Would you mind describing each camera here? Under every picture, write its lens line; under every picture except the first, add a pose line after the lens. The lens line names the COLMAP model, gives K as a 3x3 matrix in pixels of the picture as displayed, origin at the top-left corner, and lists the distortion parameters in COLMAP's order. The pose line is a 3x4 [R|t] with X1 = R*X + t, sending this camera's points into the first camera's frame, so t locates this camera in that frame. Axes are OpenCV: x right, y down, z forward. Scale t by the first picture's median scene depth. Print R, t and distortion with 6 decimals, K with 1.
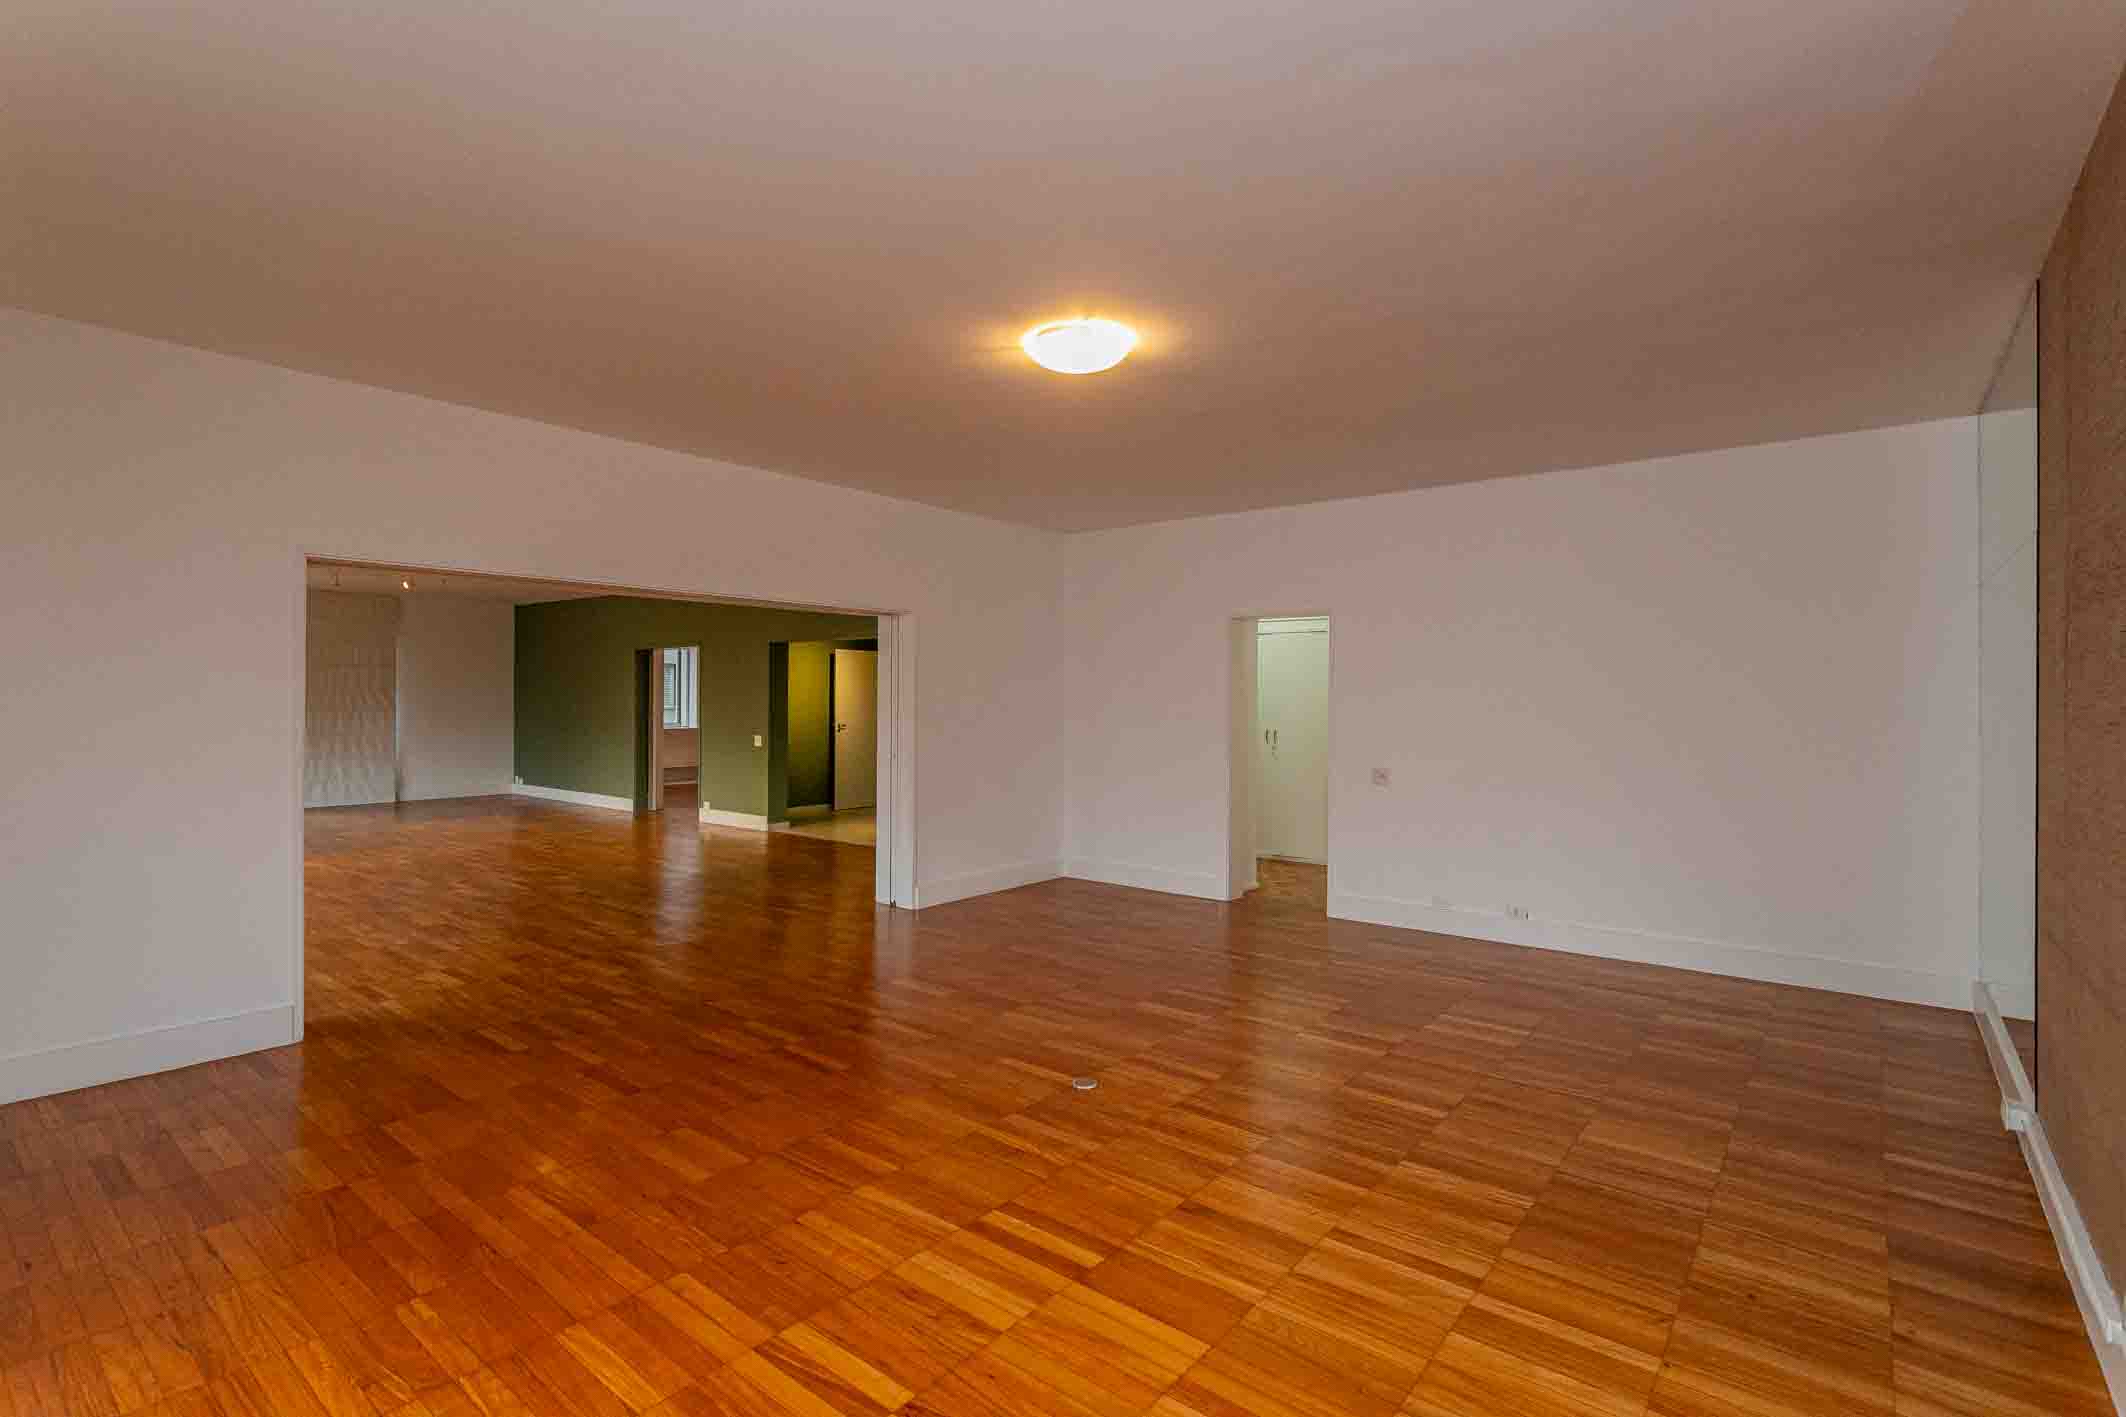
lens RADIAL K [[1007.1, 0, 1051.8], [0, 1007.1, 699.7], [0, 0, 1]] dist [0.002119, 0.002015]
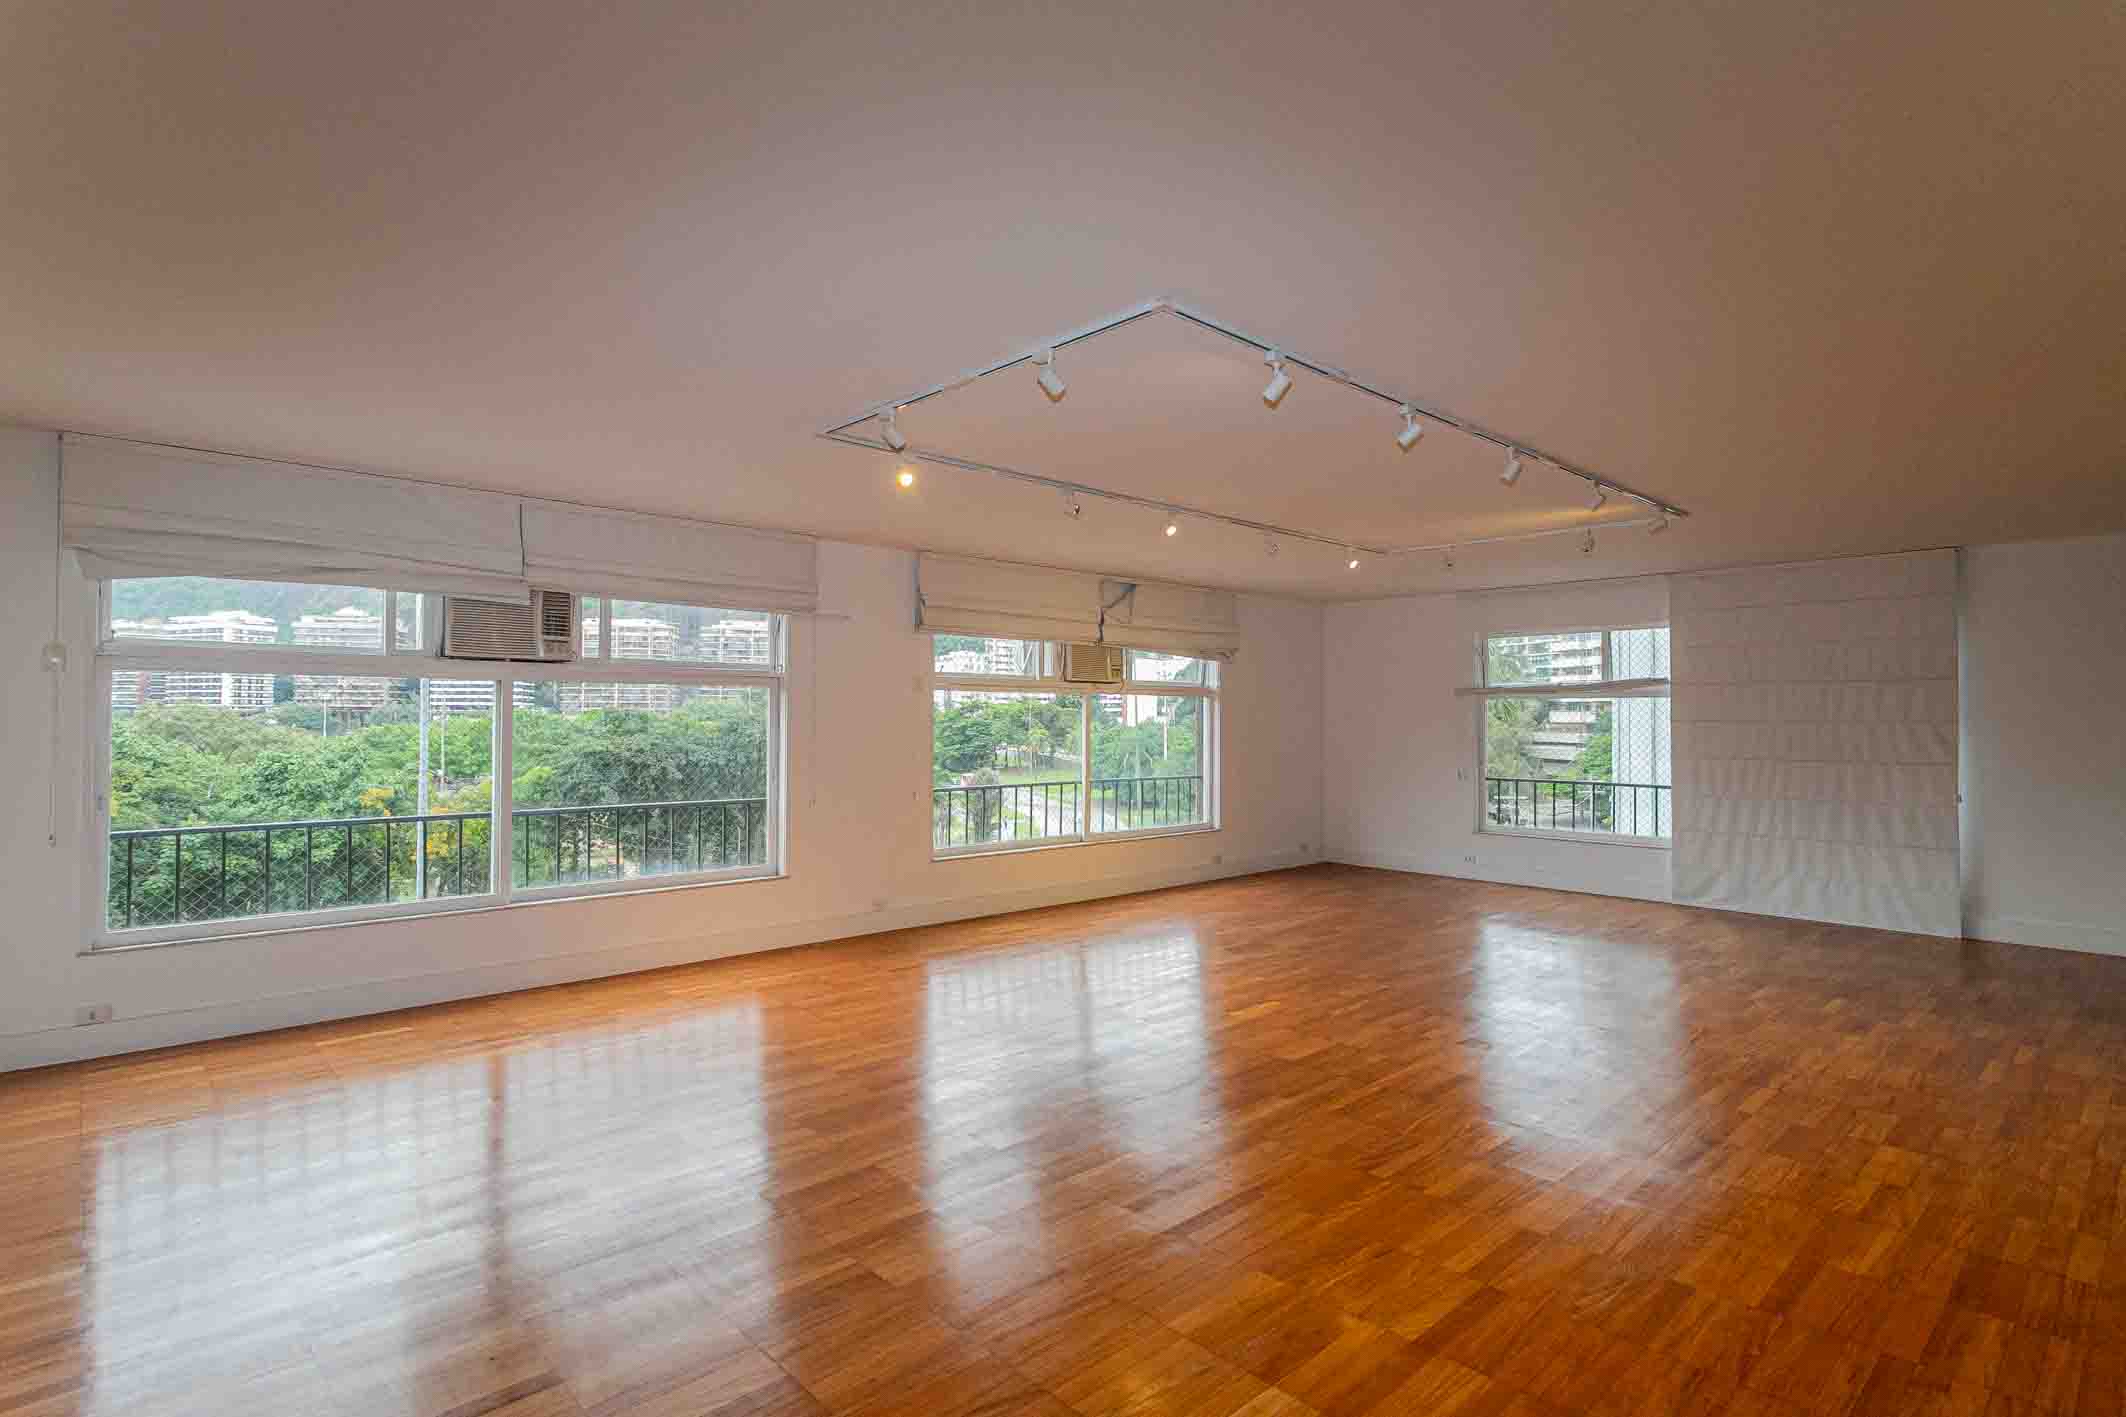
lens RADIAL K [[1035.4, 0, 1091.0], [0, 1035.4, 711.4], [0, 0, 1]] dist [-0.000324, 0.000114]
pose [[-0.122445, -0.014330, -0.992372, -0.059012], [-0.006663, 0.999885, -0.013616, -0.007074], [0.992453, 0.004945, -0.122526, 0.672964]]
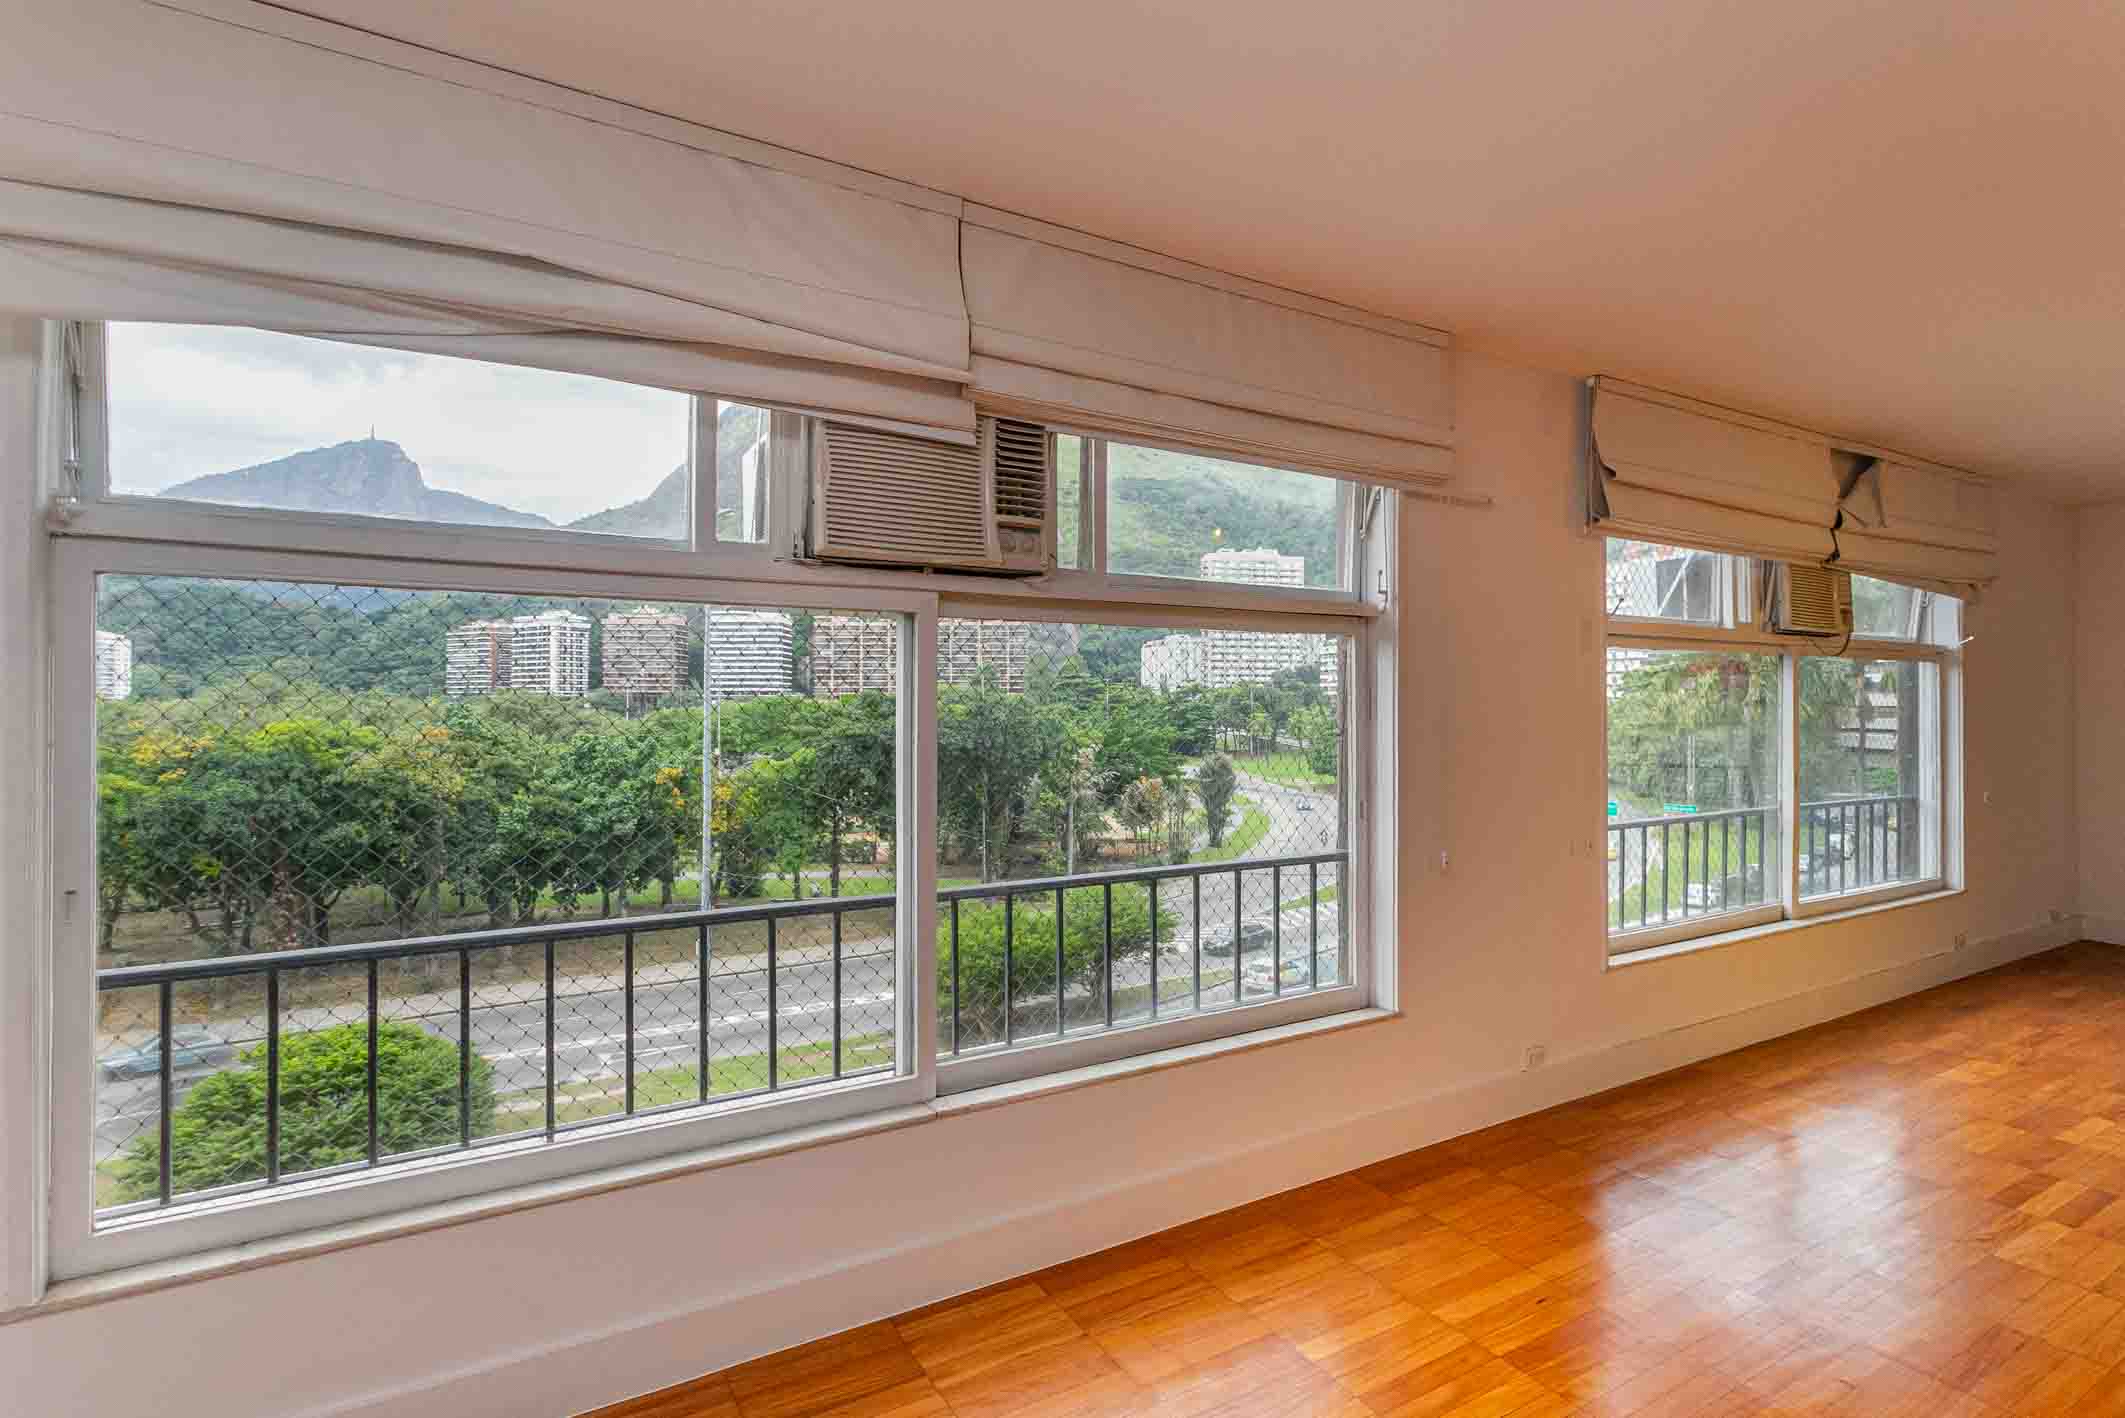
lens RADIAL K [[1006.7, 0, 1051.3], [0, 1006.7, 700.2], [0, 0, 1]] dist [0.002119, 0.002015]
pose [[-0.354376, -0.009416, -0.935056, -0.297195], [-0.007282, 0.999947, -0.007310, -0.006454], [0.935075, 0.004218, -0.354426, 0.459143]]
